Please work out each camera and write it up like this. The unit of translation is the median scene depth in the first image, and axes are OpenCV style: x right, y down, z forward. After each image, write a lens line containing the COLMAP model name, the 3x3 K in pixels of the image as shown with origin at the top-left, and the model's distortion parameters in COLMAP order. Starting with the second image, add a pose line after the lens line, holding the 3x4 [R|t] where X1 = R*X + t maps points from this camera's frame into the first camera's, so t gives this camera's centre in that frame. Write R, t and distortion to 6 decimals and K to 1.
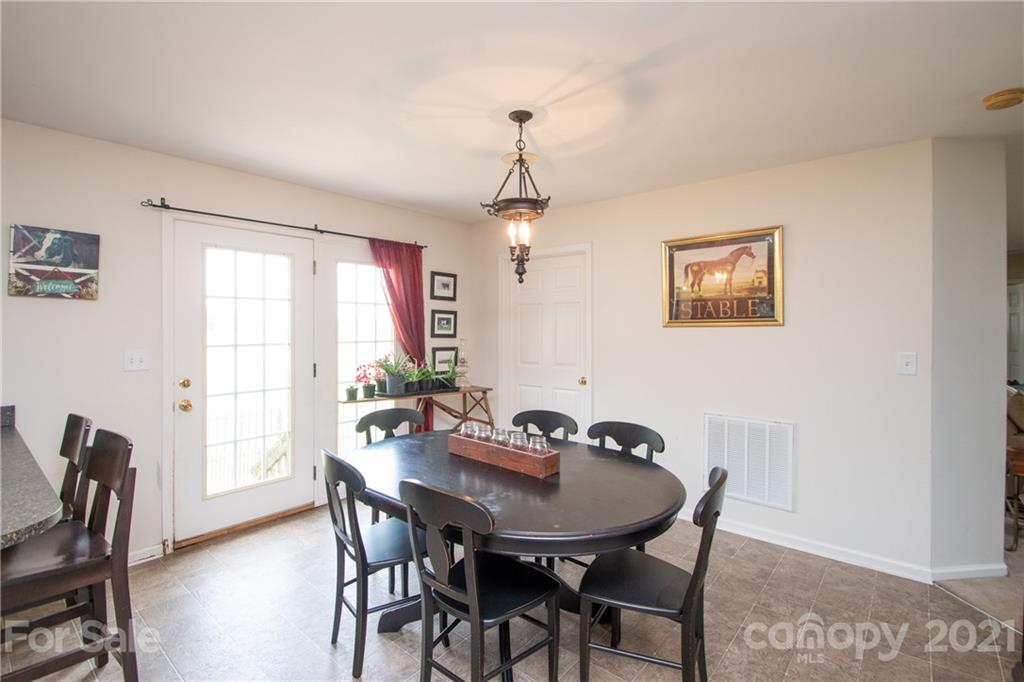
lens RADIAL K [[473.6, 0, 510.5], [0, 473.6, 326.6], [0, 0, 1]] dist [-0.002829, -0.007030]
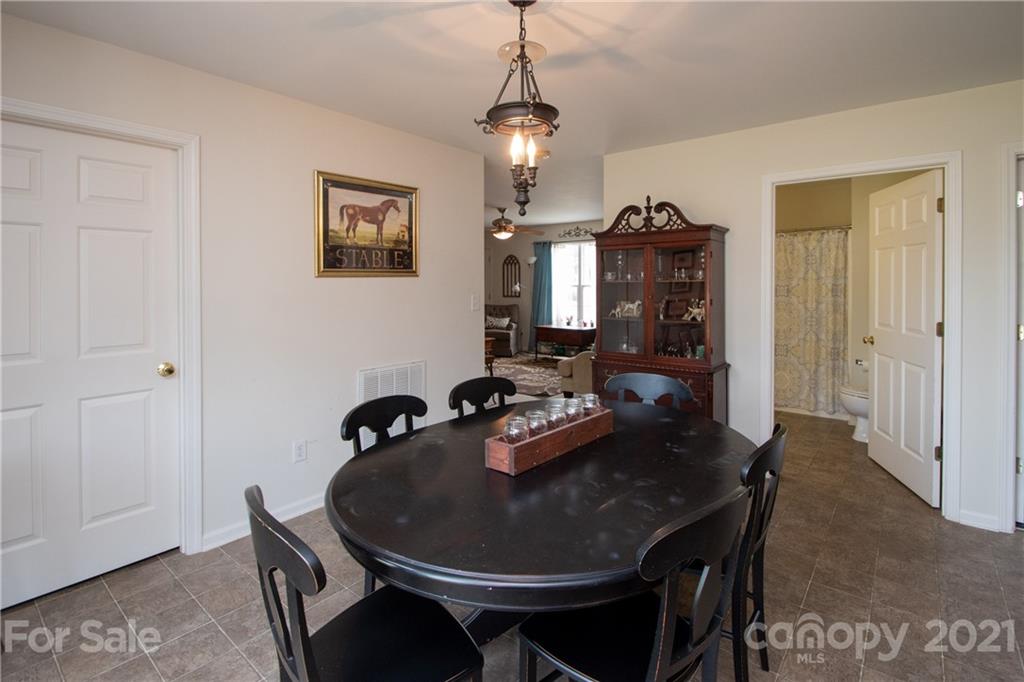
lens RADIAL K [[473.6, 0, 509.4], [0, 473.6, 279.4], [0, 0, 1]] dist [-0.002829, -0.007030]
pose [[-0.006674, 0.006779, 0.999955, -0.531397], [0.000528, 0.999977, -0.006776, 0.011947], [-0.999978, 0.000483, -0.006678, 0.742453]]
